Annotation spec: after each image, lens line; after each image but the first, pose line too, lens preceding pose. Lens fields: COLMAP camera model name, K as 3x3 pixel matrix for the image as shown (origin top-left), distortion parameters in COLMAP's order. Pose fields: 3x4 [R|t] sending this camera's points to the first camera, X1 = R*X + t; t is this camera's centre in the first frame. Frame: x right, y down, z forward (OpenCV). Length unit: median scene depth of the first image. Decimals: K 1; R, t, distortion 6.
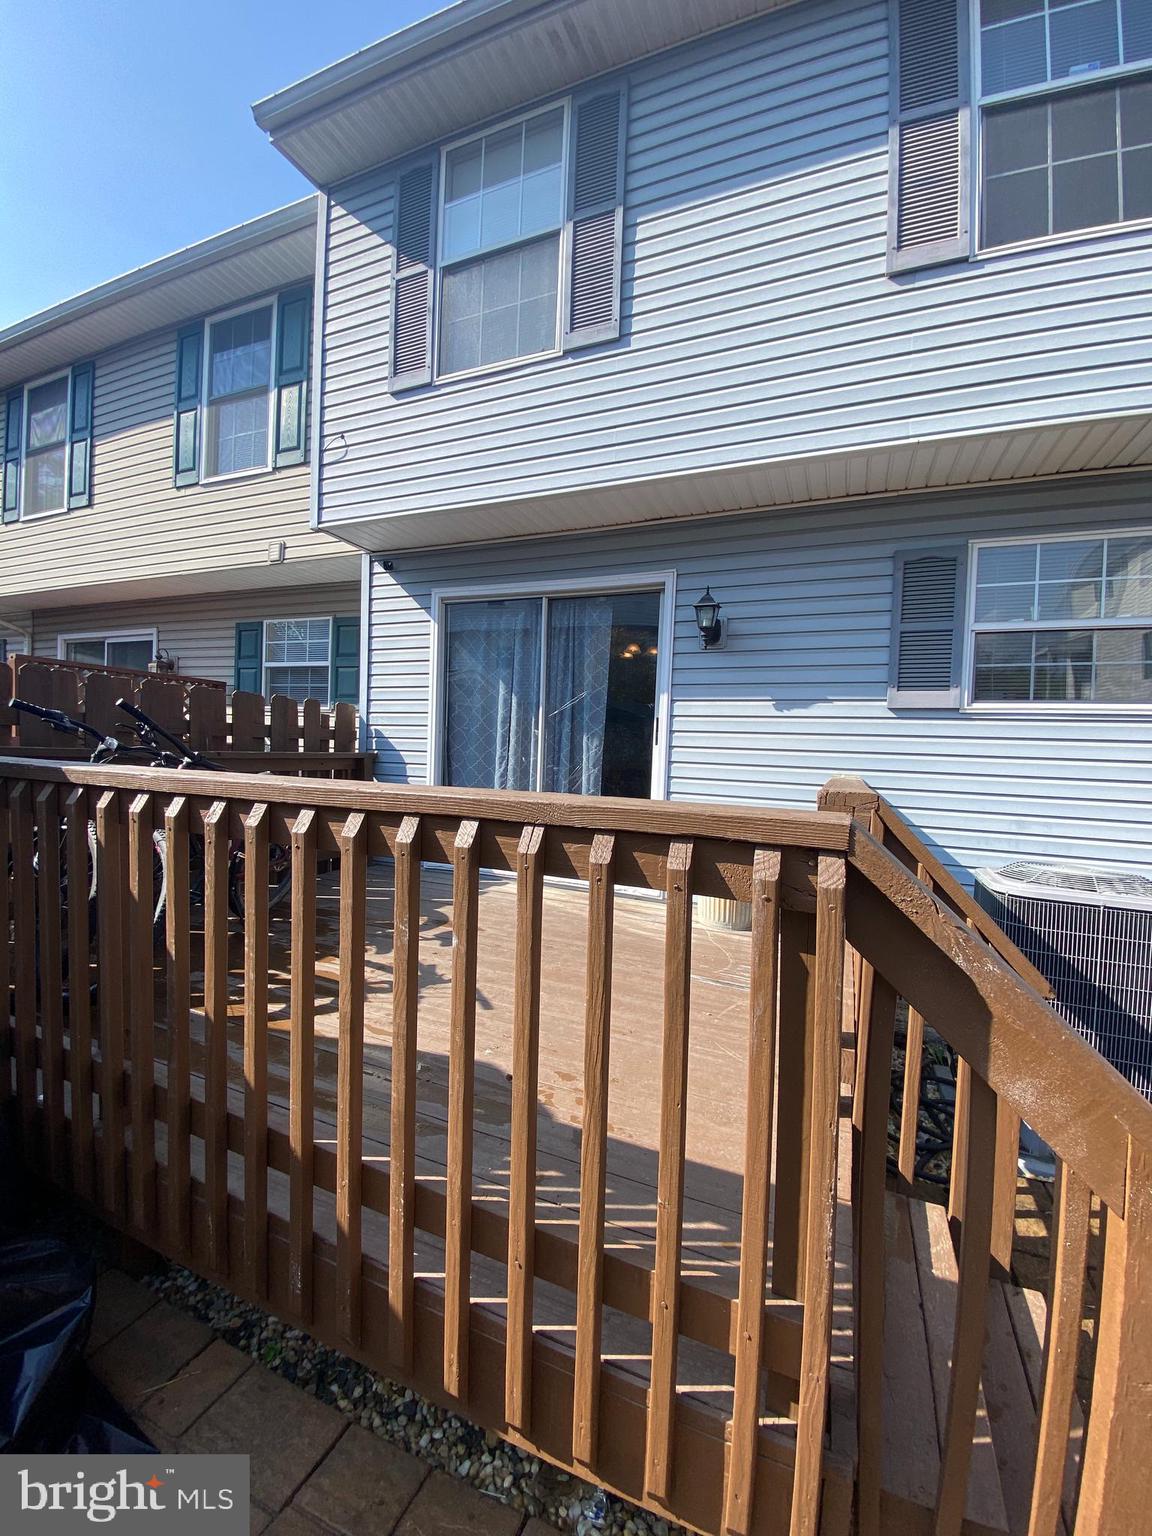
lens RADIAL K [[628.7, 0, 579.2], [0, 628.7, 750.0], [0, 0, 1]] dist [0.019203, -0.019373]
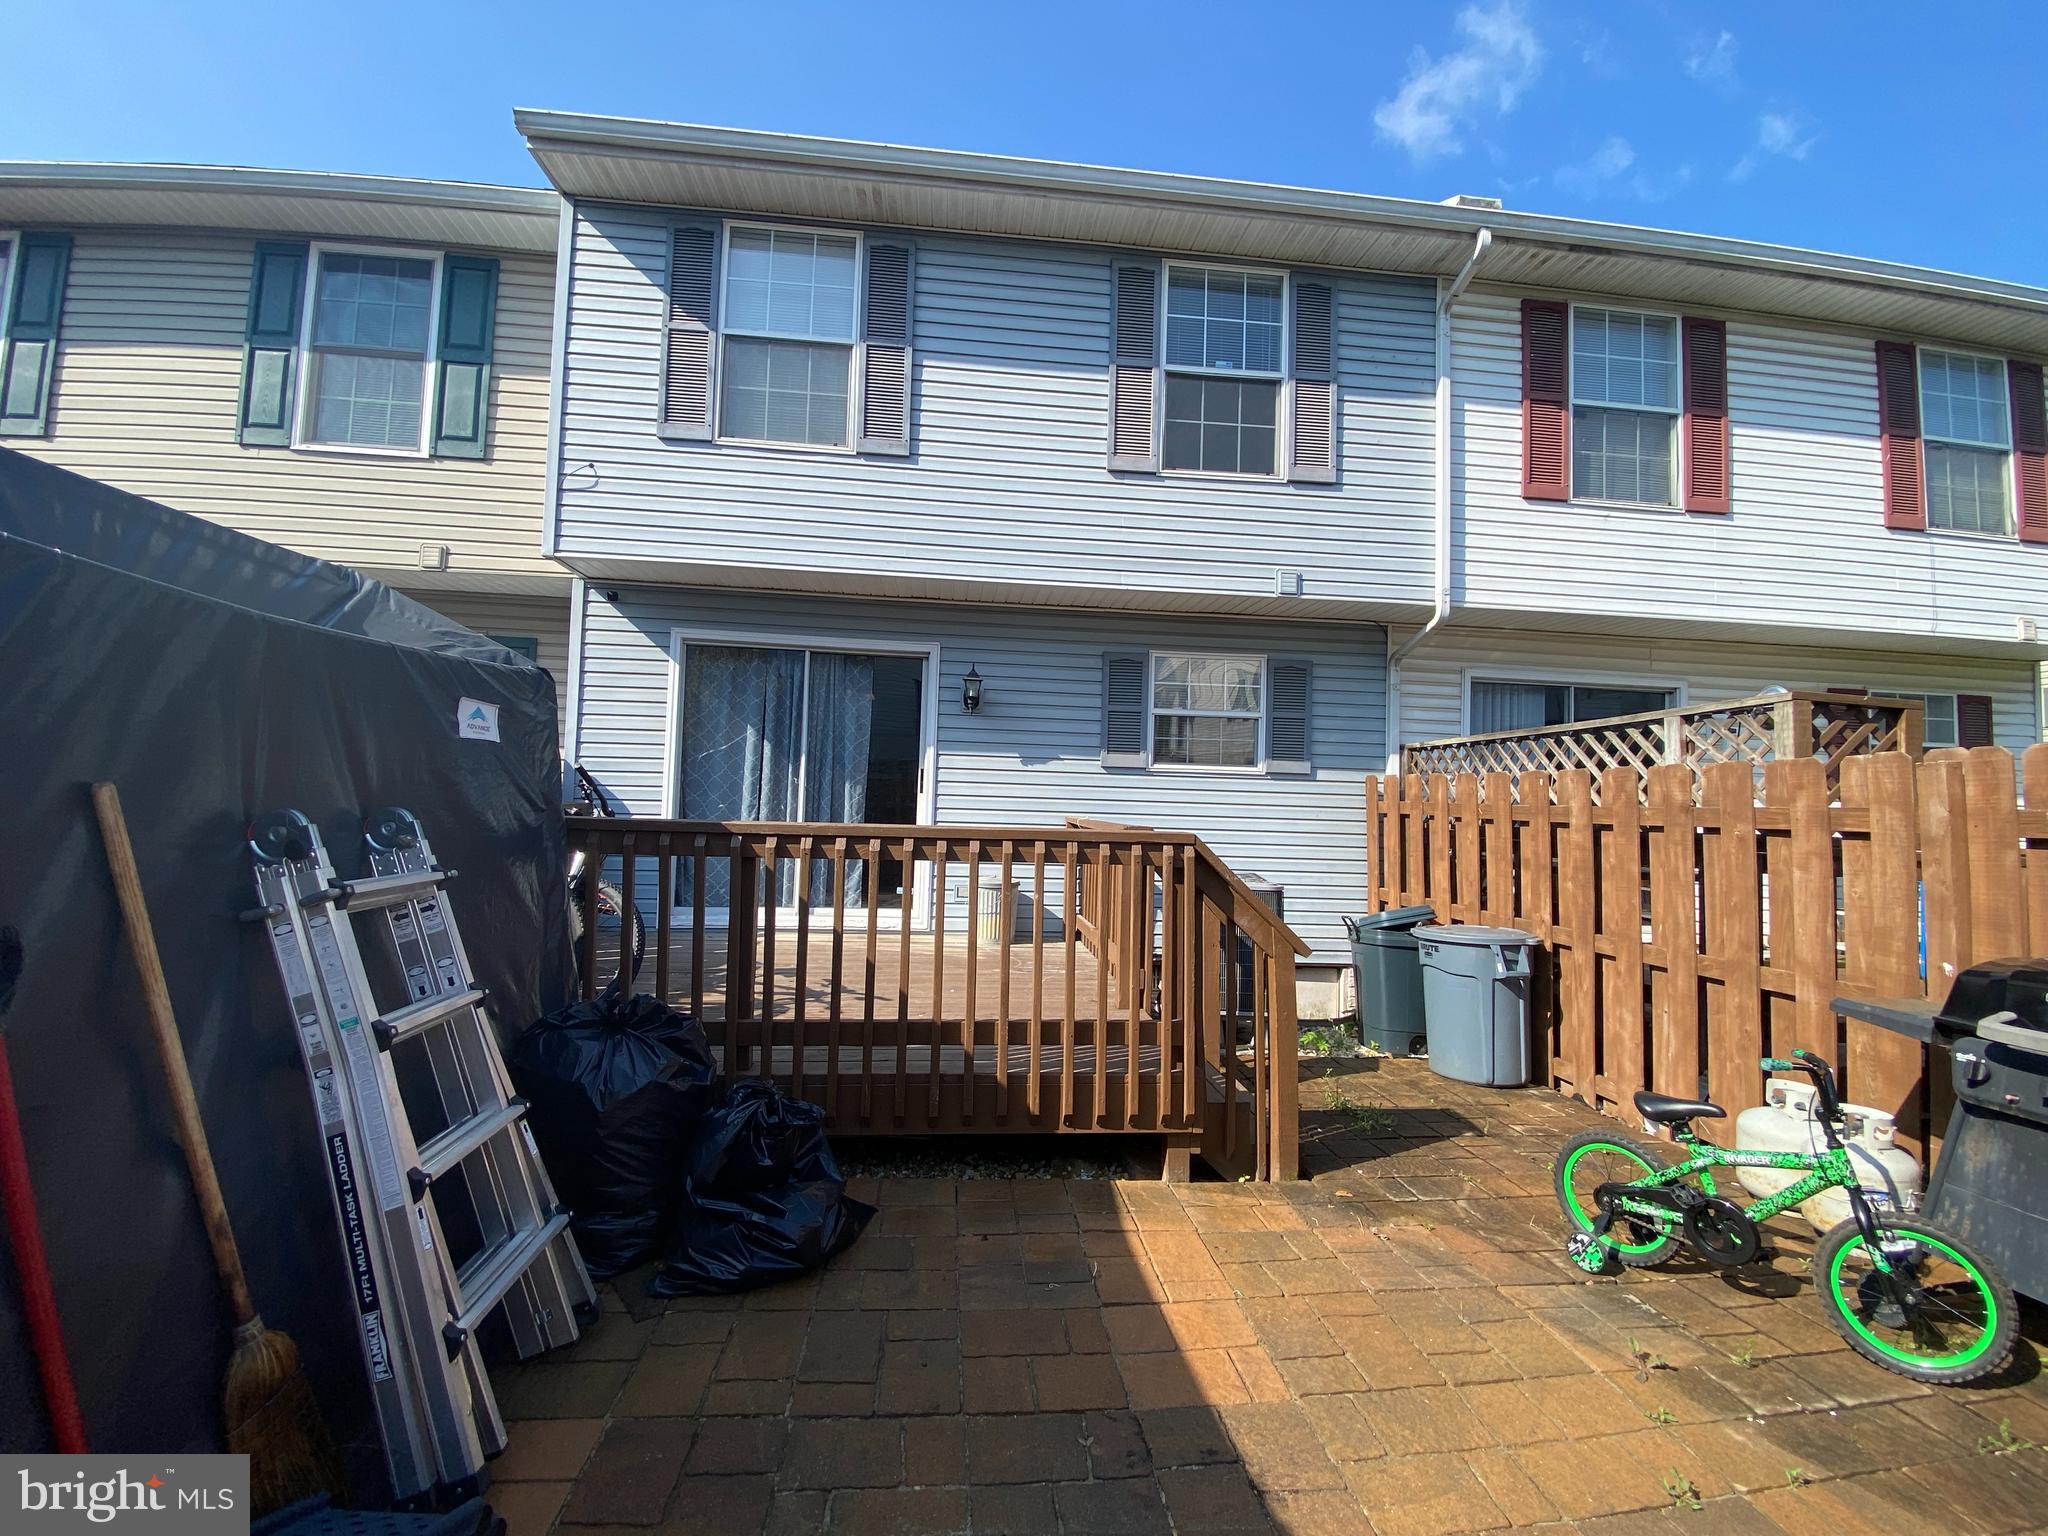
lens RADIAL K [[827.1, 0, 1026.1], [0, 827.1, 762.4], [0, 0, 1]] dist [0.013219, -0.018480]
pose [[0.885070, 0.014982, 0.465217, -0.399729], [0.000275, 0.999465, -0.032710, -0.013122], [-0.465459, 0.029079, 0.884592, -0.417360]]
